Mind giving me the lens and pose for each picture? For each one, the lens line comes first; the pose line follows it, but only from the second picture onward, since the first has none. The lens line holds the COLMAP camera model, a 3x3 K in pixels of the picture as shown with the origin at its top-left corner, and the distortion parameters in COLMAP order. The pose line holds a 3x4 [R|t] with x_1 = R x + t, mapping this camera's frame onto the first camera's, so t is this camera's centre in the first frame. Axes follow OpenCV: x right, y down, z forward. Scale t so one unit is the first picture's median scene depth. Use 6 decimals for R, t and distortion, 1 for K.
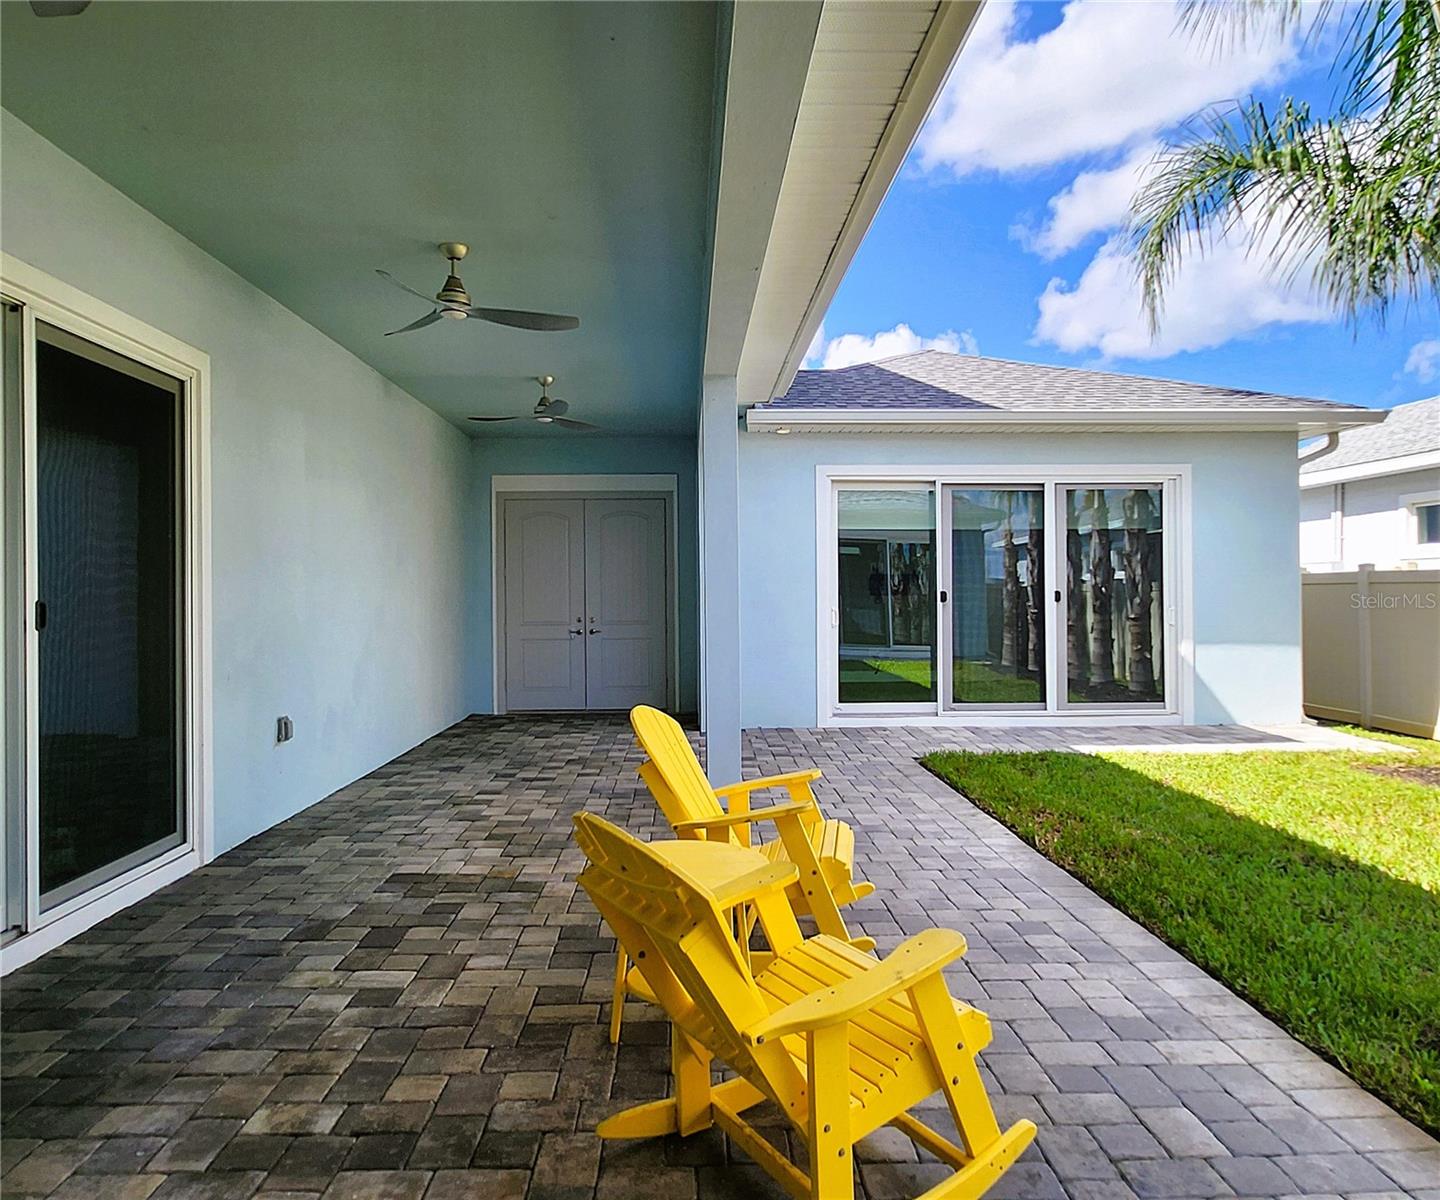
lens RADIAL K [[960.0, 0, 720.0], [0, 960.0, 600.0], [0, 0, 1]] dist [-0.004867, 0.002644]
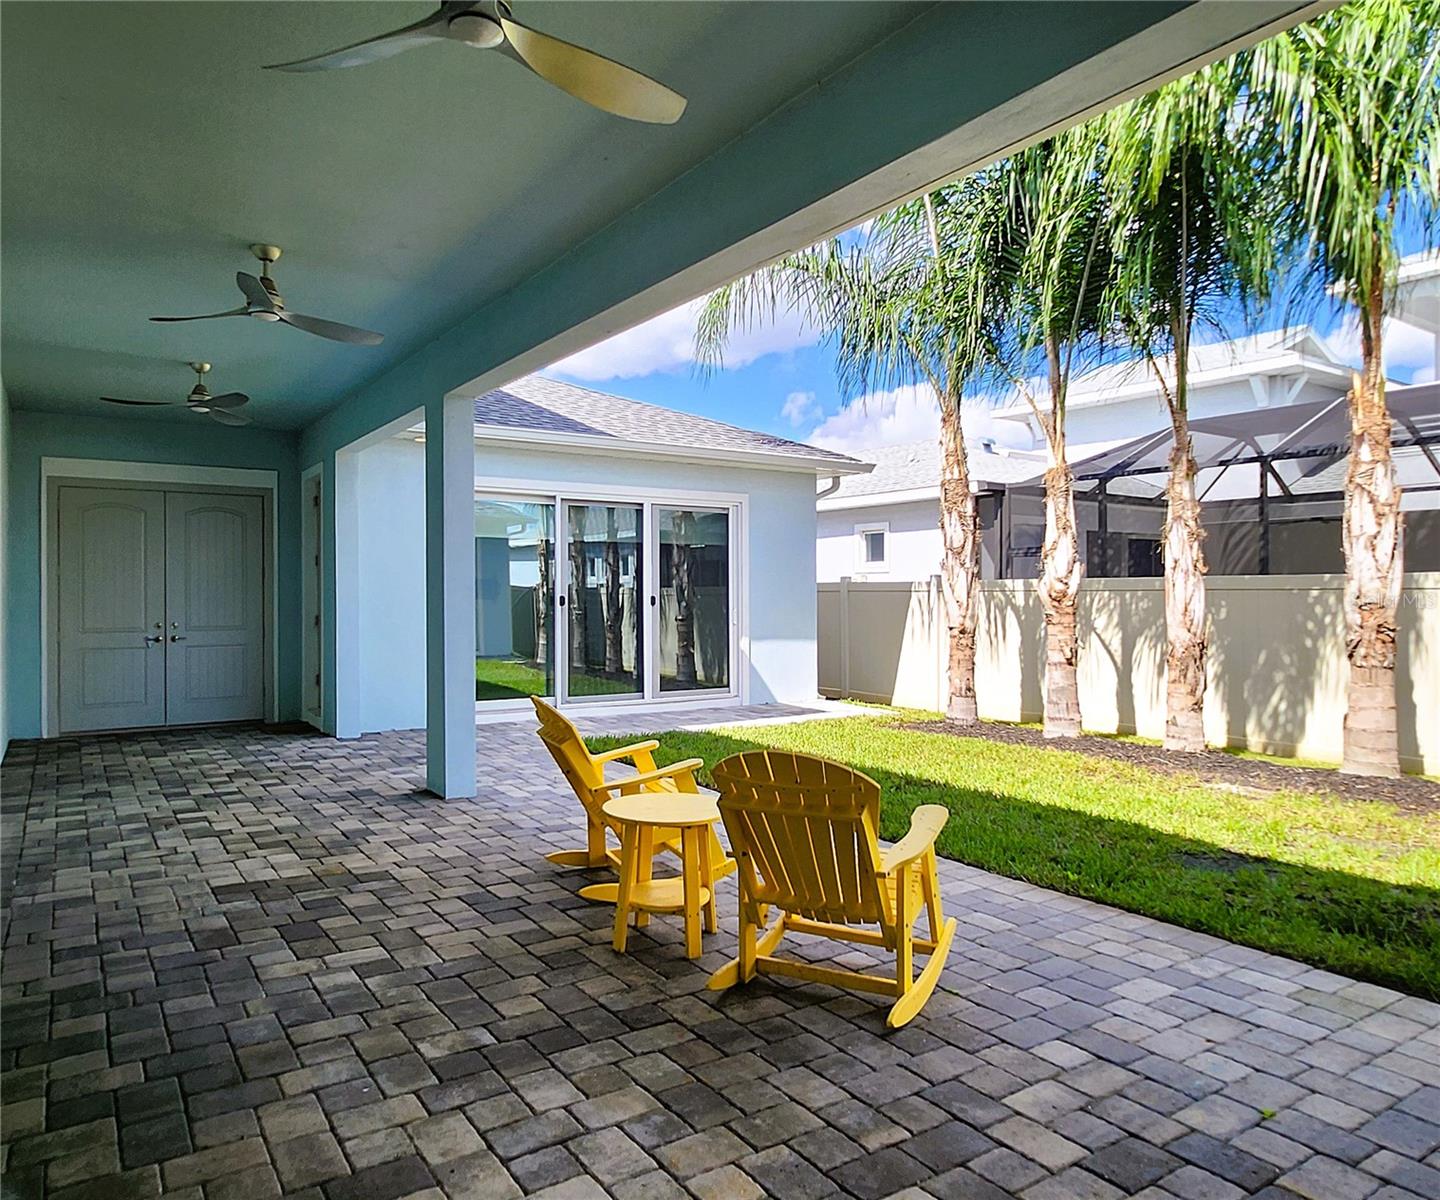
lens RADIAL K [[980.9, 0, 715.1], [0, 980.9, 596.8], [0, 0, 1]] dist [-0.014888, 0.001301]
pose [[0.848338, 0.003929, 0.529440, -0.215609], [-0.000346, 0.999976, -0.006867, -0.000390], [-0.529454, 0.005643, 0.848320, -0.052285]]
